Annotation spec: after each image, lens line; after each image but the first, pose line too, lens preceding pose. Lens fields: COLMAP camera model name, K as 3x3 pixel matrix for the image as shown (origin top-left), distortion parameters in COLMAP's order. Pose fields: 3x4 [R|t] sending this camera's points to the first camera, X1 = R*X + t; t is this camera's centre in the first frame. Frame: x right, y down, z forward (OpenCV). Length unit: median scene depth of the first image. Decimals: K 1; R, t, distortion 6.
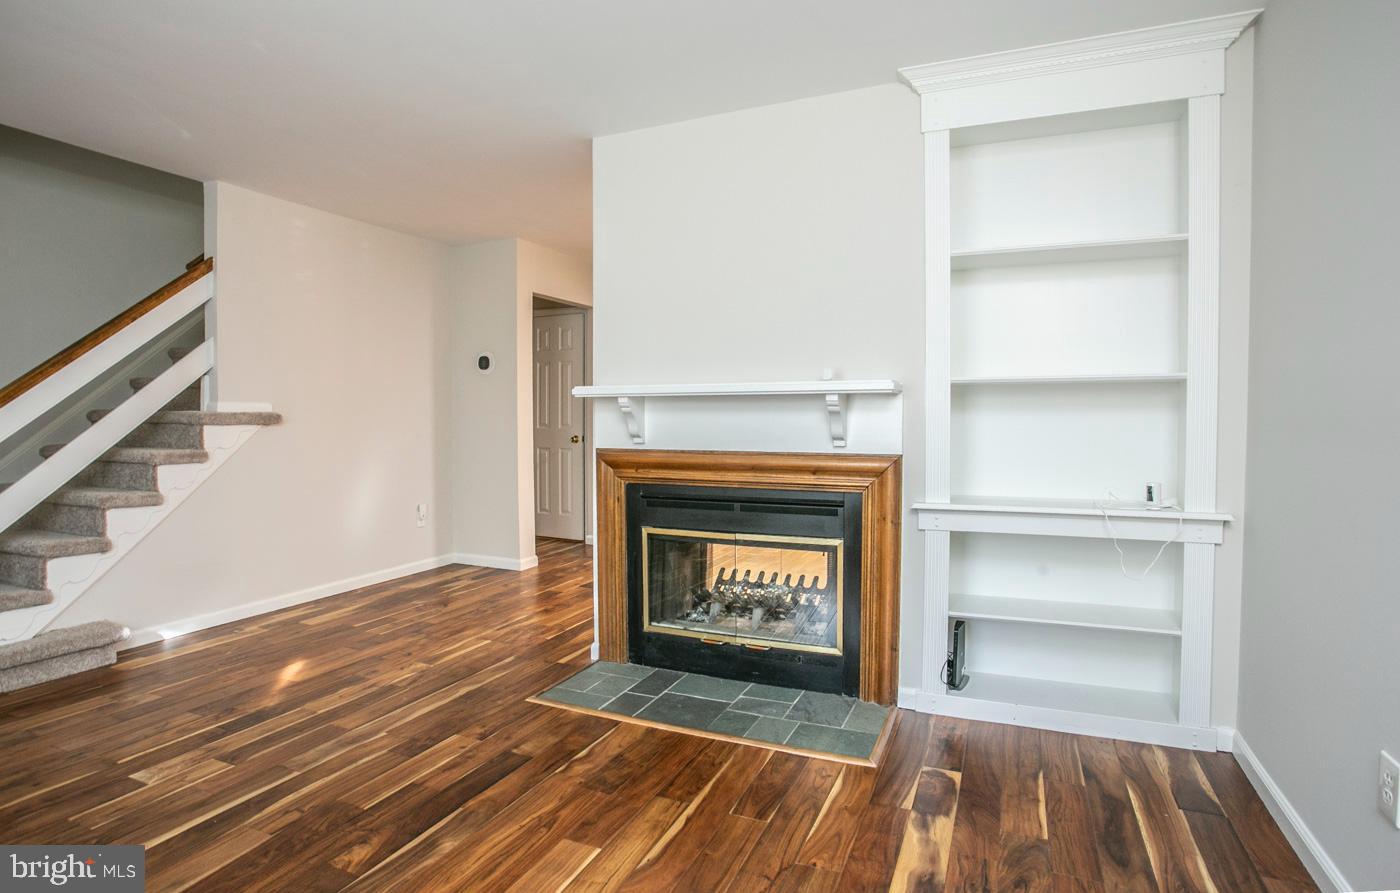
lens RADIAL K [[742.3, 0, 667.5], [0, 742.3, 435.3], [0, 0, 1]] dist [-0.047996, 0.019806]
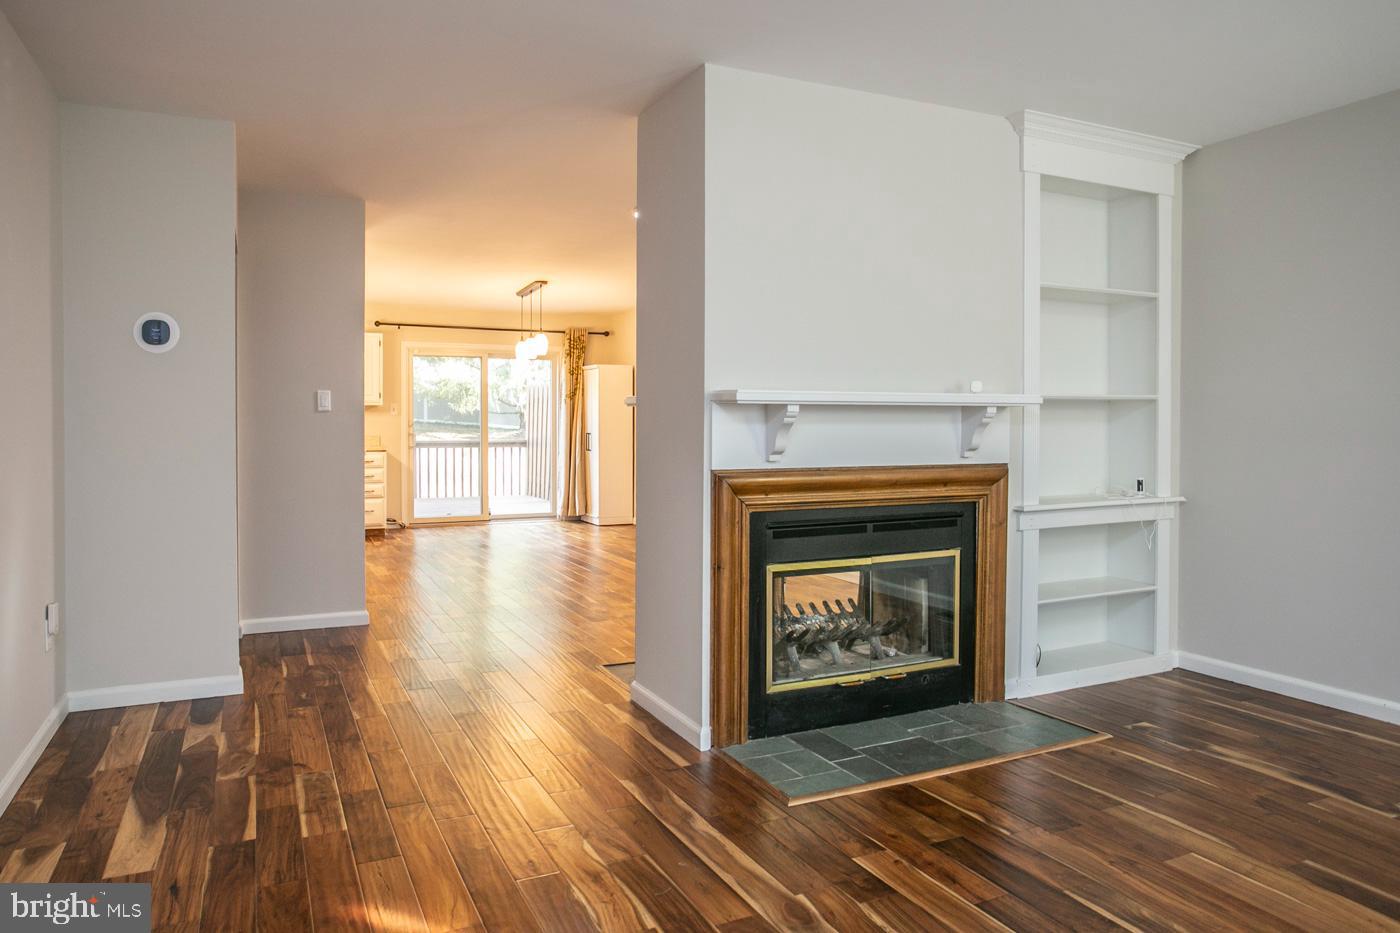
lens RADIAL K [[977.8, 0, 666.7], [0, 977.8, 436.5], [0, 0, 1]] dist [-0.049157, 0.041438]
pose [[0.631163, -0.011758, 0.775561, -1.116901], [0.020966, 0.999778, -0.001905, -0.020302], [-0.775367, 0.017463, 0.631270, 0.498049]]
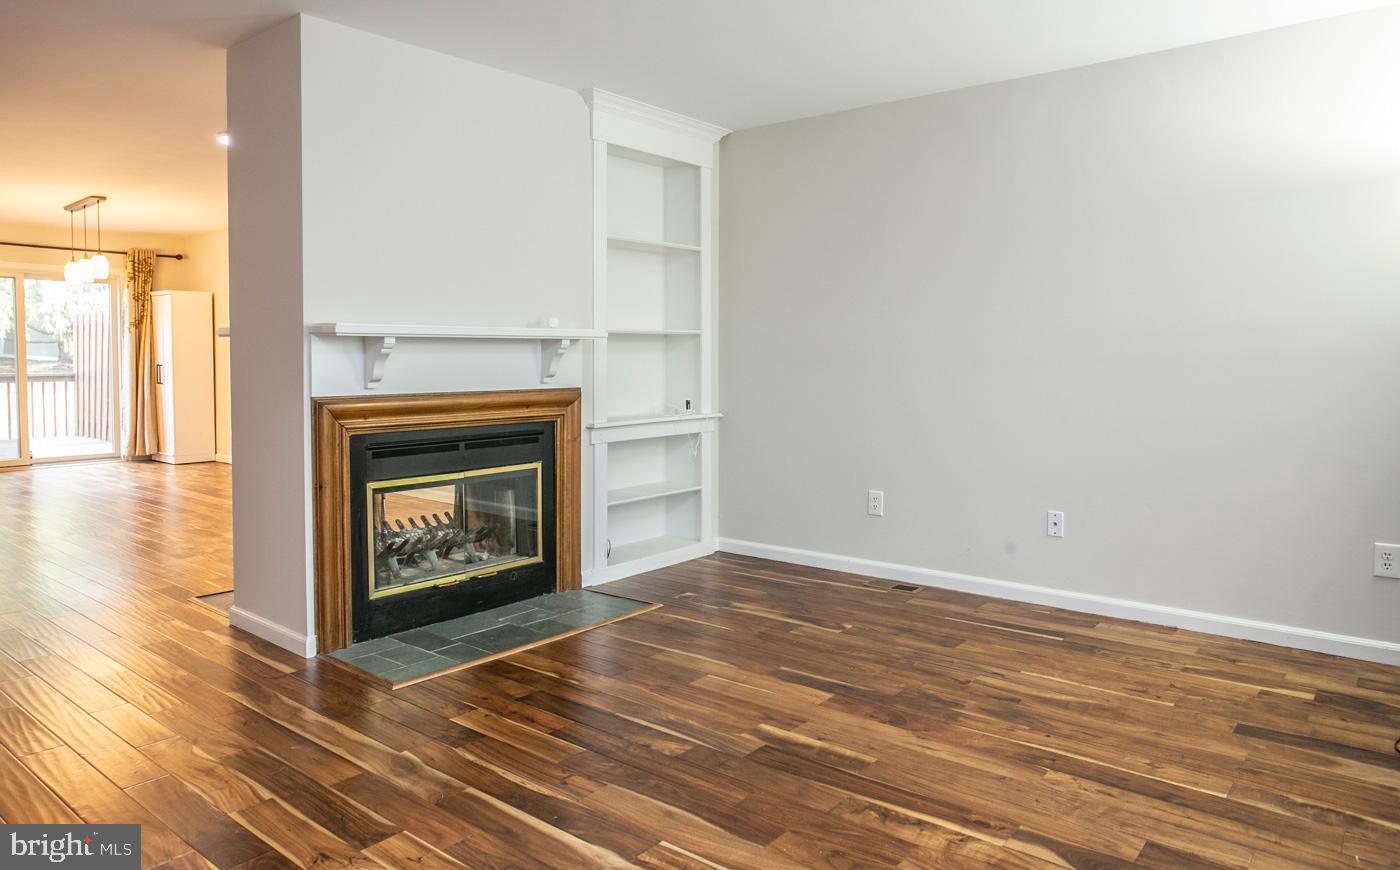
lens RADIAL K [[974.0, 0, 736.6], [0, 974.0, 394.7], [0, 0, 1]] dist [-0.067240, 0.060220]
pose [[0.209638, -0.041519, 0.976897, -1.282163], [0.024445, 0.999008, 0.037213, -0.017049], [-0.977473, 0.016079, 0.210445, 0.393743]]
